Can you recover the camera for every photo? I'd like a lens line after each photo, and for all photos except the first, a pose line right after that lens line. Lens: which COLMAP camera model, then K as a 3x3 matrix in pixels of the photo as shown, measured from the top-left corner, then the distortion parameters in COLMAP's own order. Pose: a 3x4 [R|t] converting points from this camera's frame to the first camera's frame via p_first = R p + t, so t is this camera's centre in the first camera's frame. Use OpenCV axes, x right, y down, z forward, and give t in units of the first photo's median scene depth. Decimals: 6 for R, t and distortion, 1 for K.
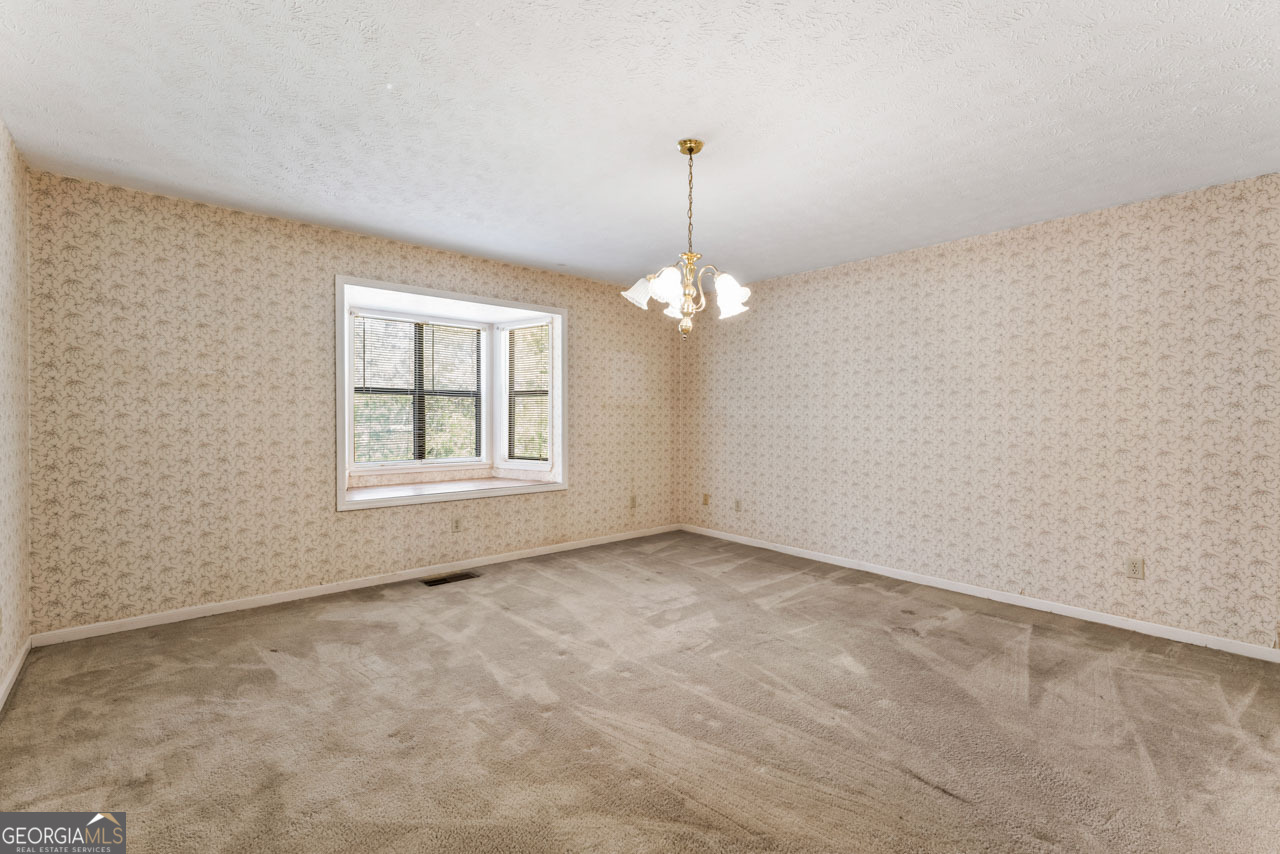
lens RADIAL K [[603.0, 0, 638.4], [0, 603.0, 423.0], [0, 0, 1]] dist [-0.003564, 0.000247]
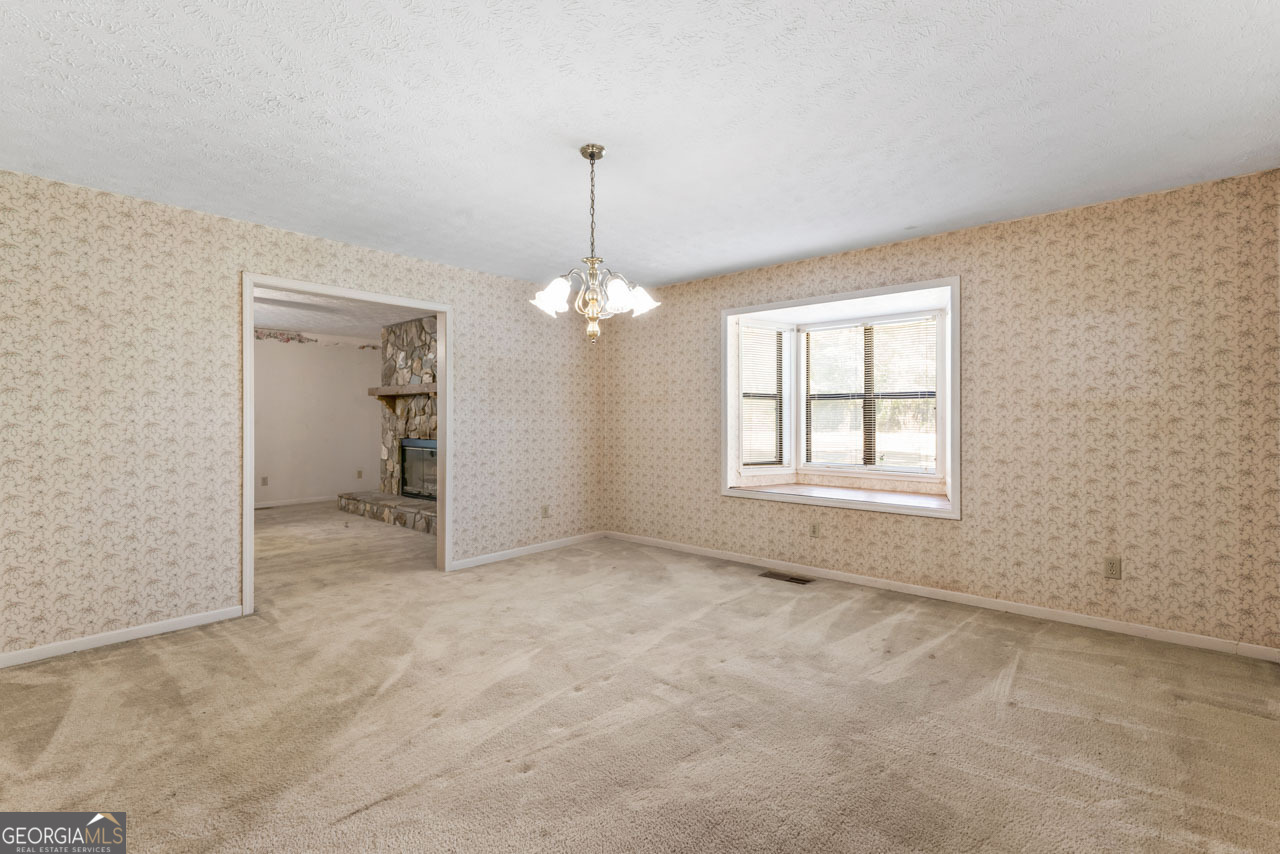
lens RADIAL K [[603.0, 0, 619.7], [0, 603.0, 412.4], [0, 0, 1]] dist [-0.003564, 0.000247]
pose [[0.071974, -0.015772, -0.997282, 0.625299], [-0.012660, 0.999780, -0.016725, -0.003439], [0.997326, 0.013829, 0.071759, 0.567162]]
